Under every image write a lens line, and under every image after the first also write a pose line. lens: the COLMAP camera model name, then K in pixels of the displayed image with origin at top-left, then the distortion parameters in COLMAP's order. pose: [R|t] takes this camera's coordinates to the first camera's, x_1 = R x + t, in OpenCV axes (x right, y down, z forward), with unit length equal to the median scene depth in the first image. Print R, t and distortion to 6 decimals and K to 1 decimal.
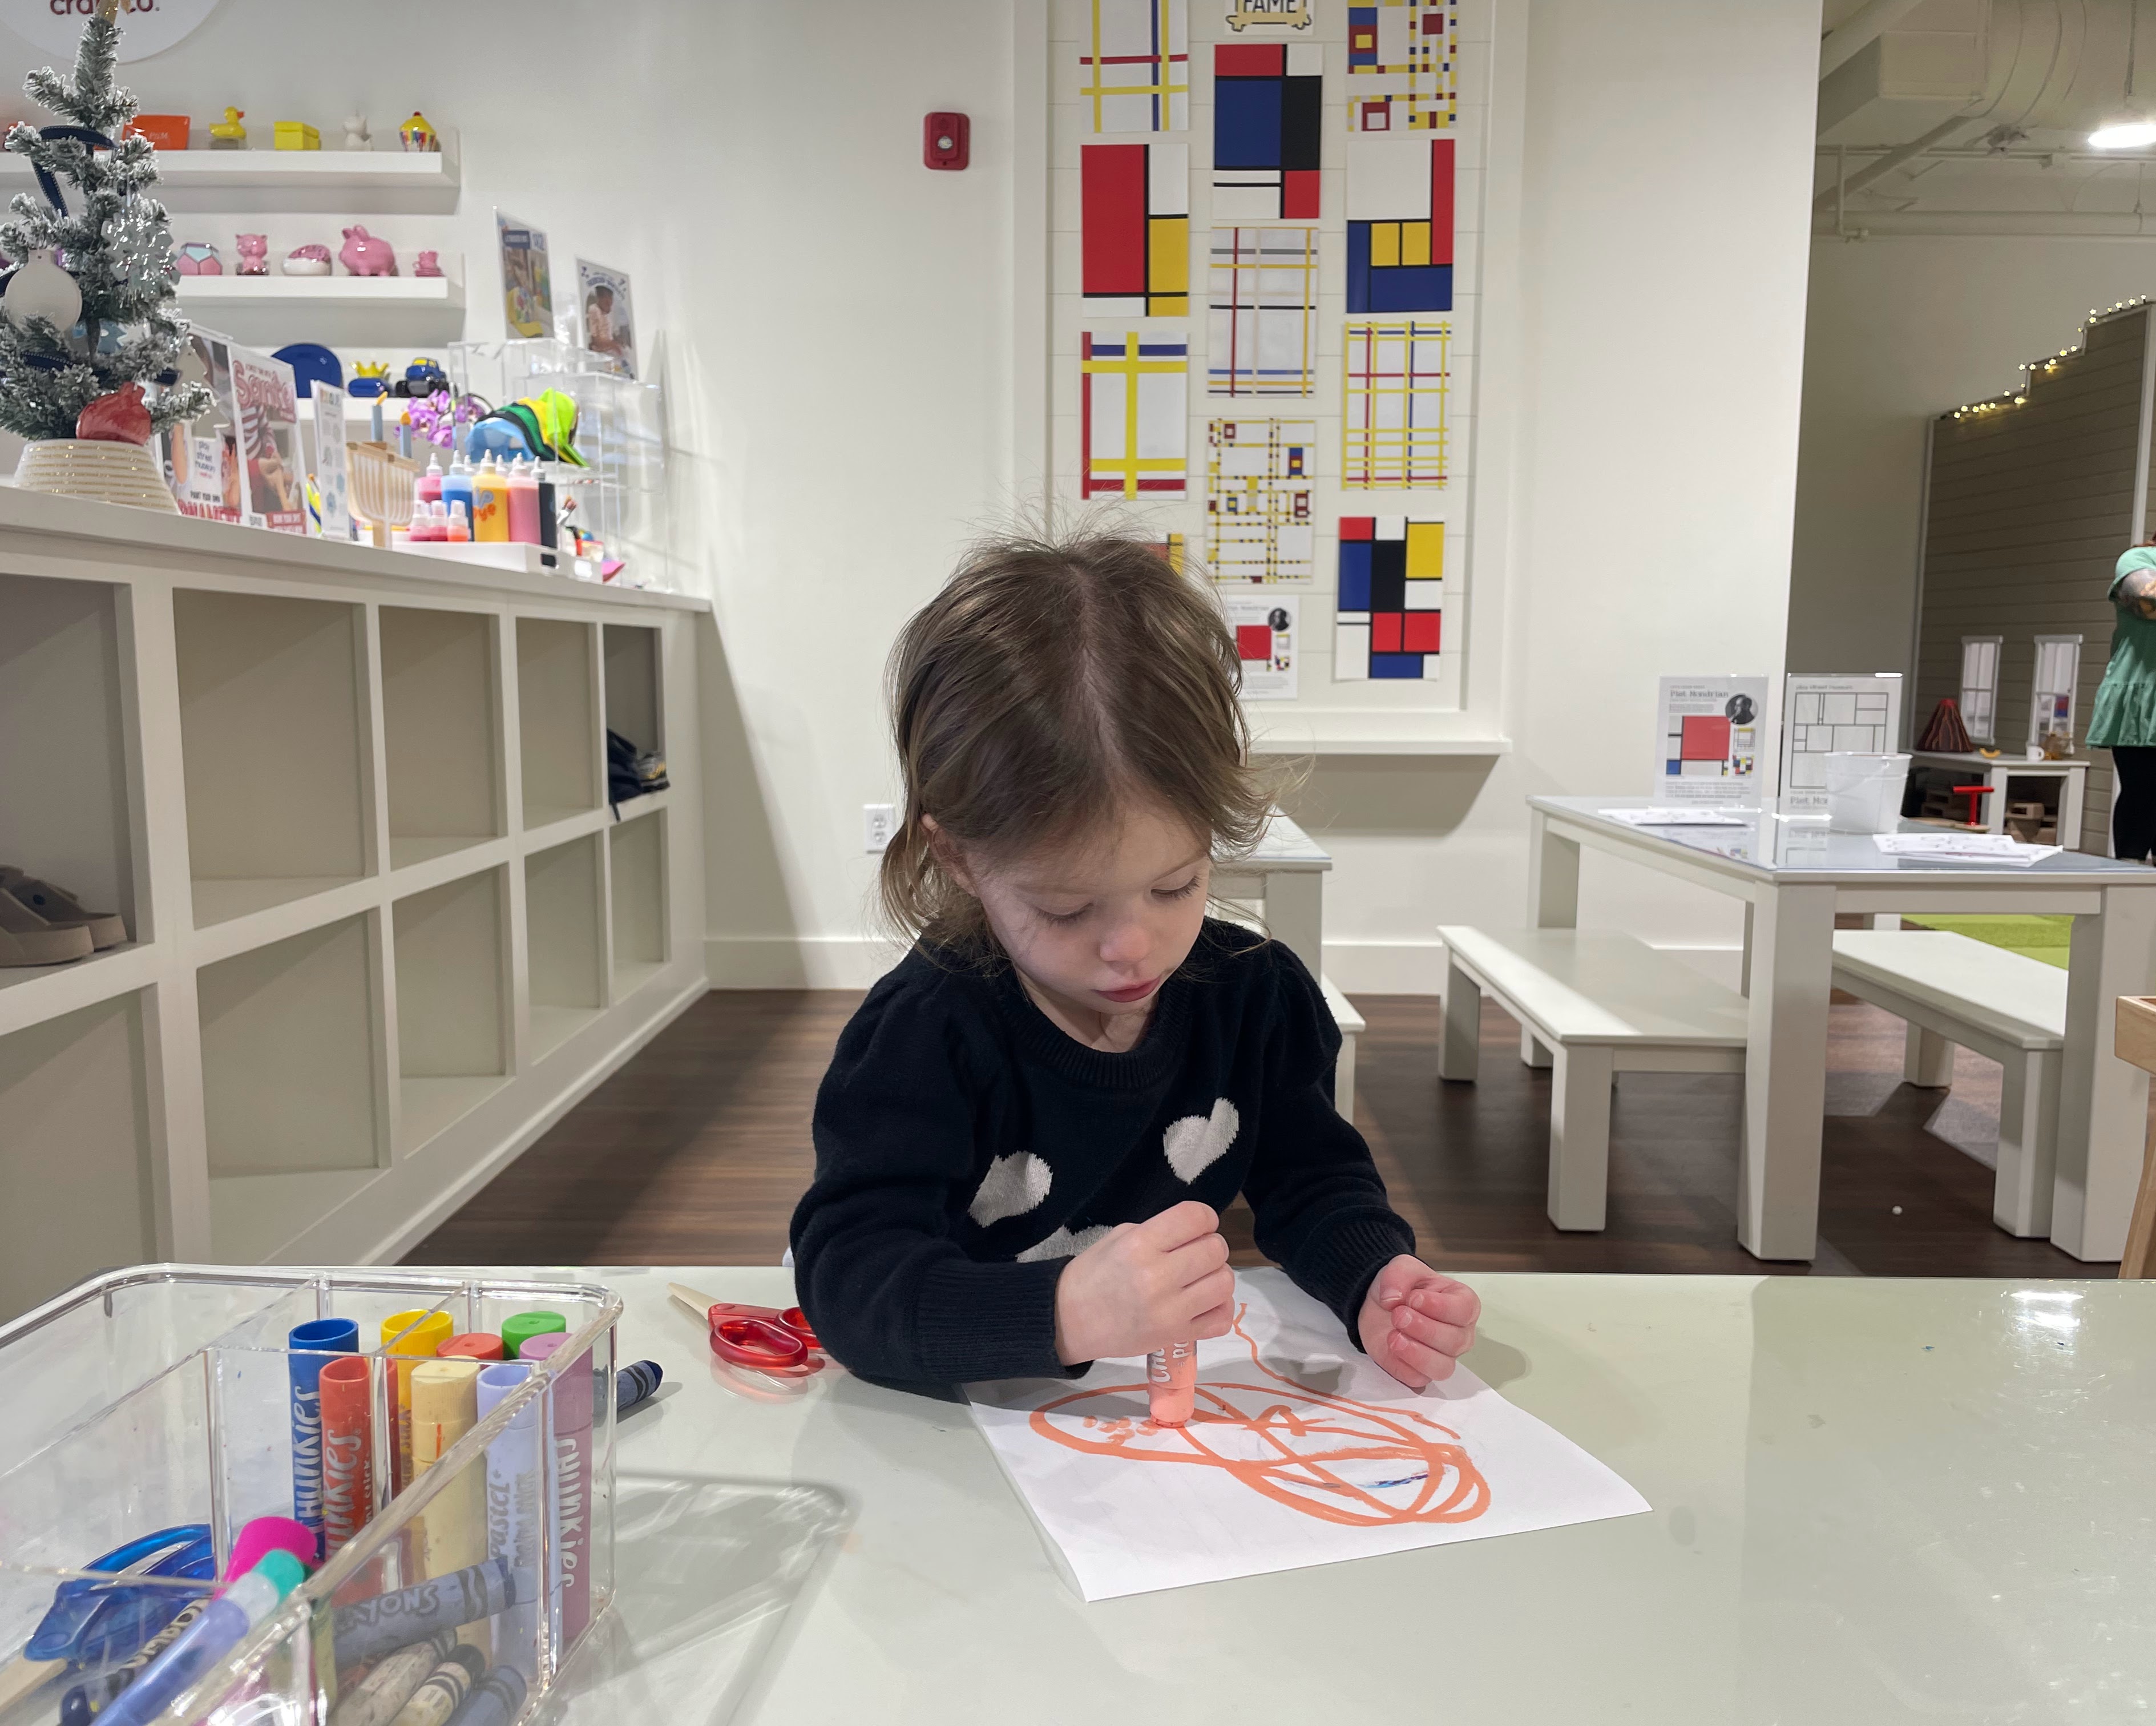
lens RADIAL K [[1660.7, 0, 1078.0], [0, 1660.7, 863.0], [0, 0, 1]] dist [0.057412, -0.073014]
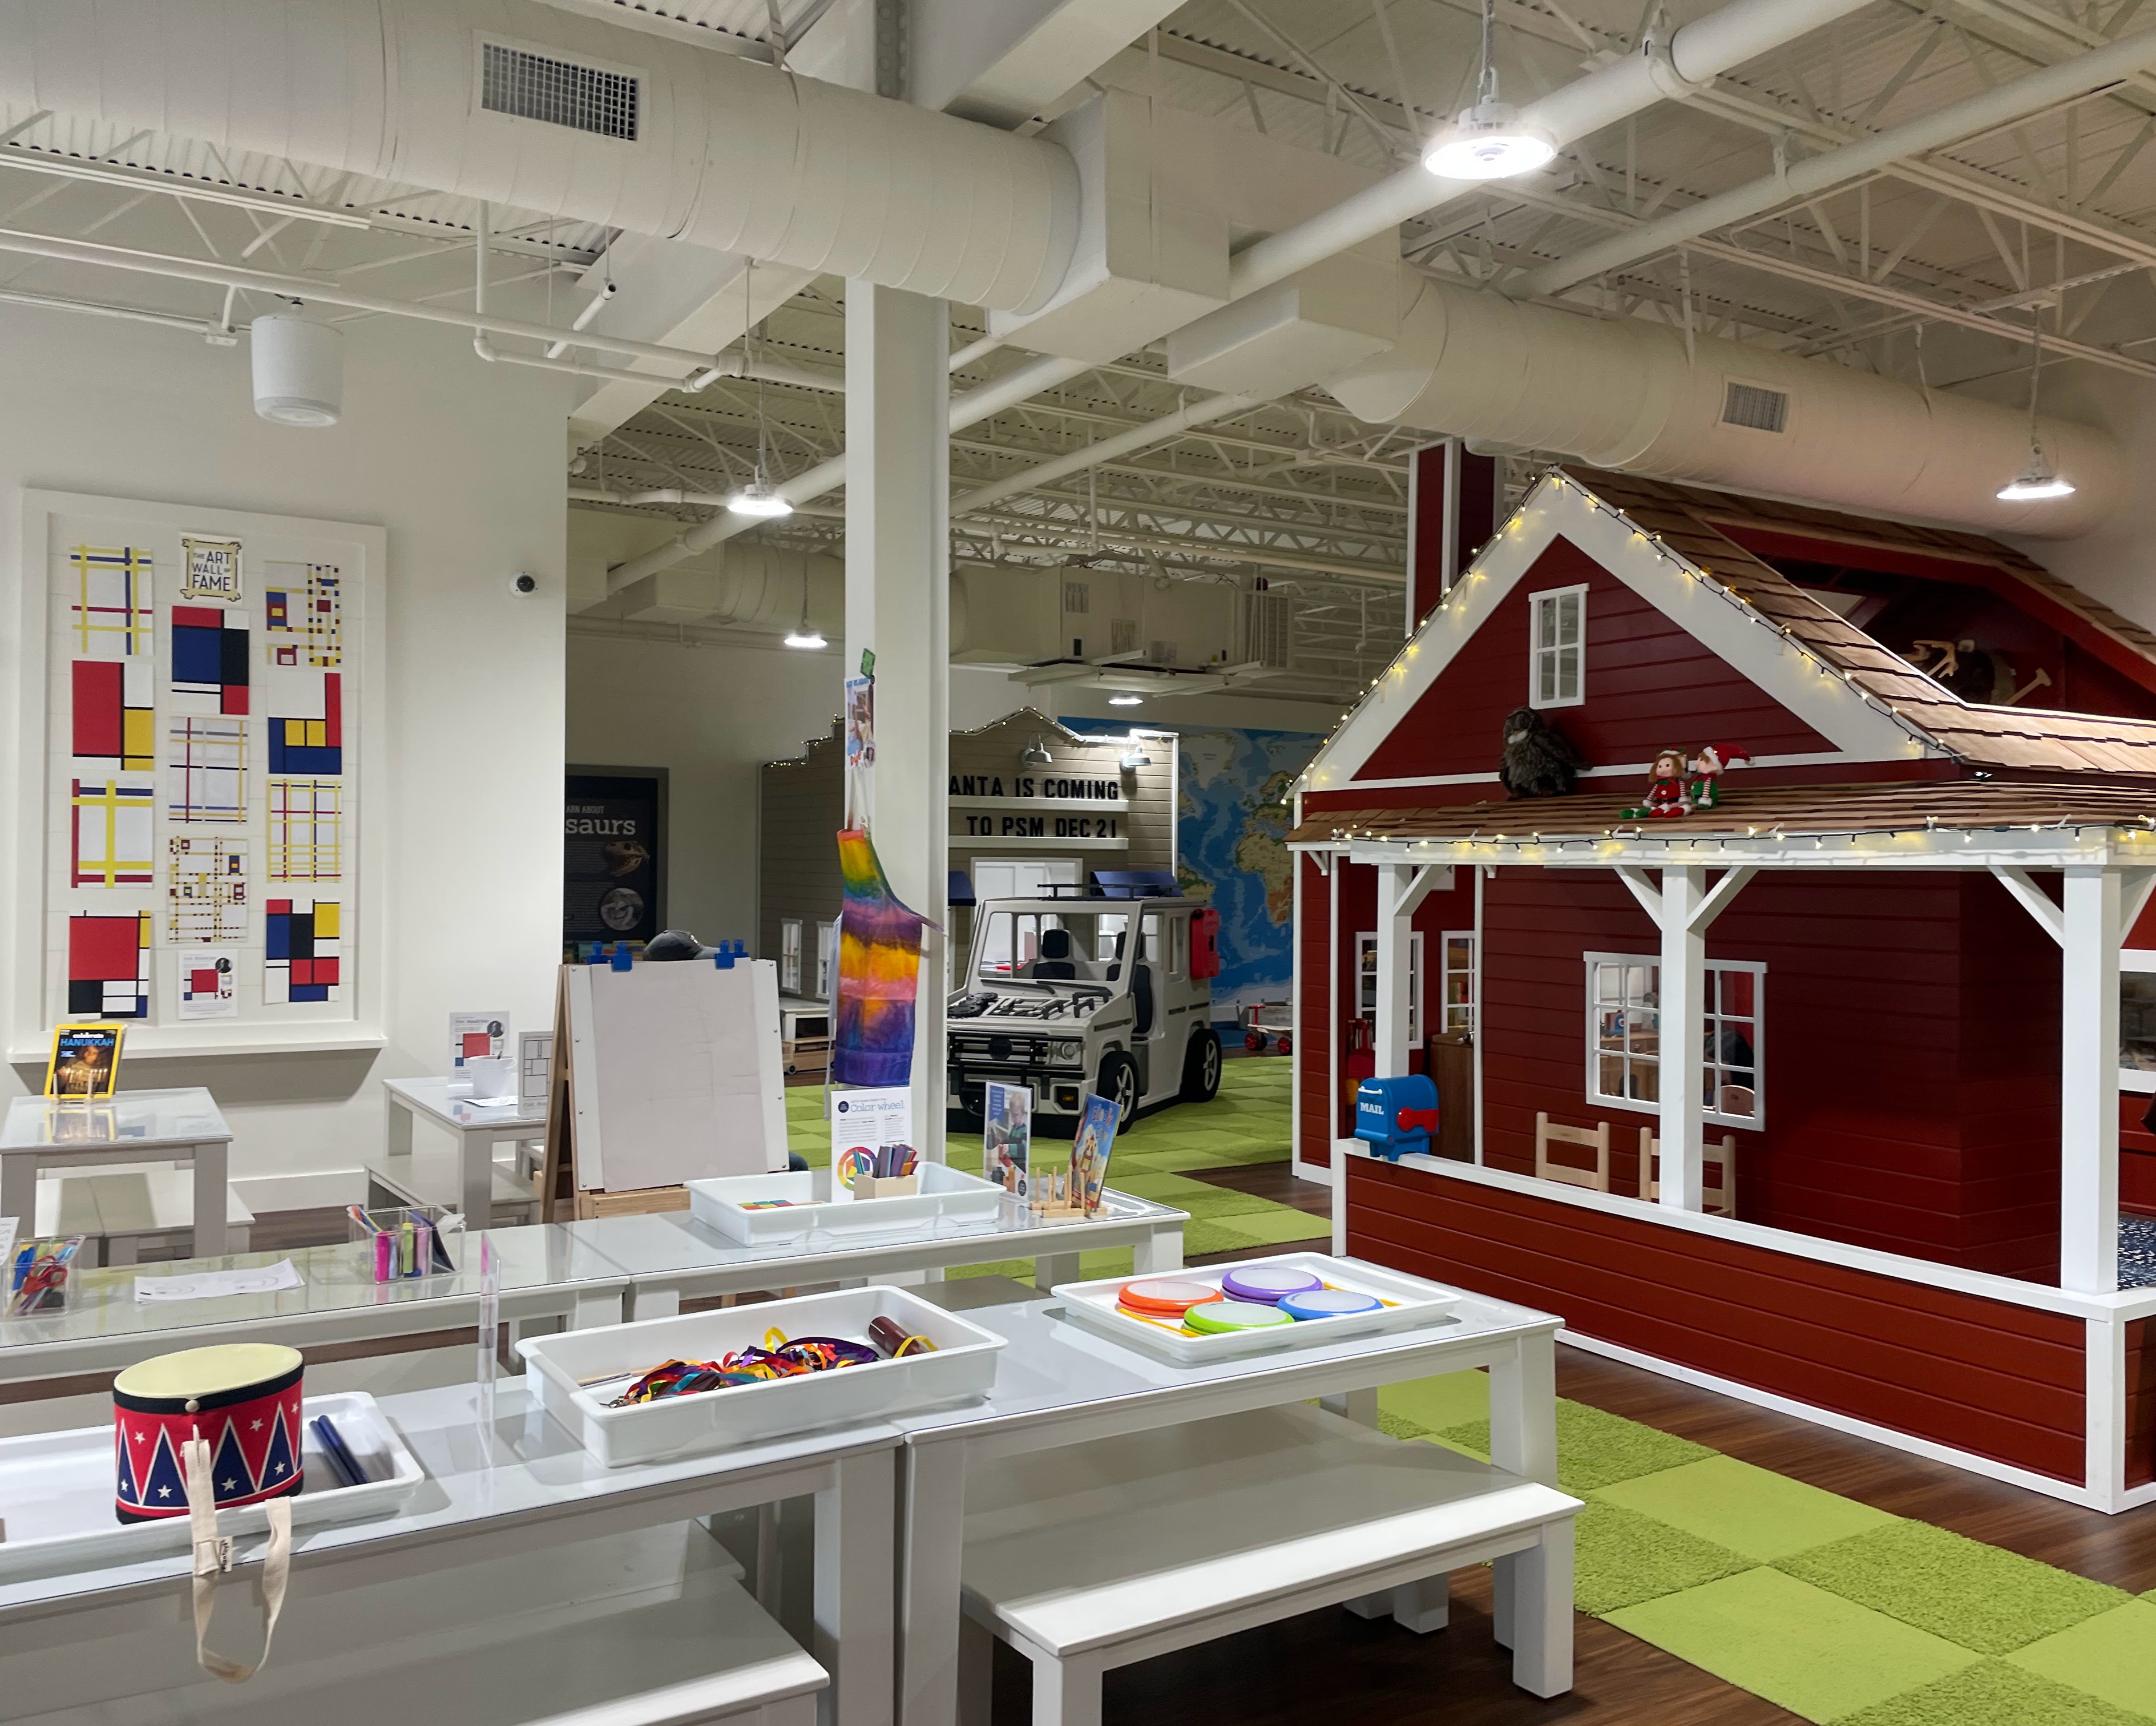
lens RADIAL K [[1660.7, 0, 1078.0], [0, 1660.7, 863.0], [0, 0, 1]] dist [0.057412, -0.073014]
pose [[0.860362, 0.004987, 0.509660, 0.011251], [0.056965, 0.992746, -0.105876, -0.032948], [-0.506491, 0.120124, 0.853837, -0.730350]]
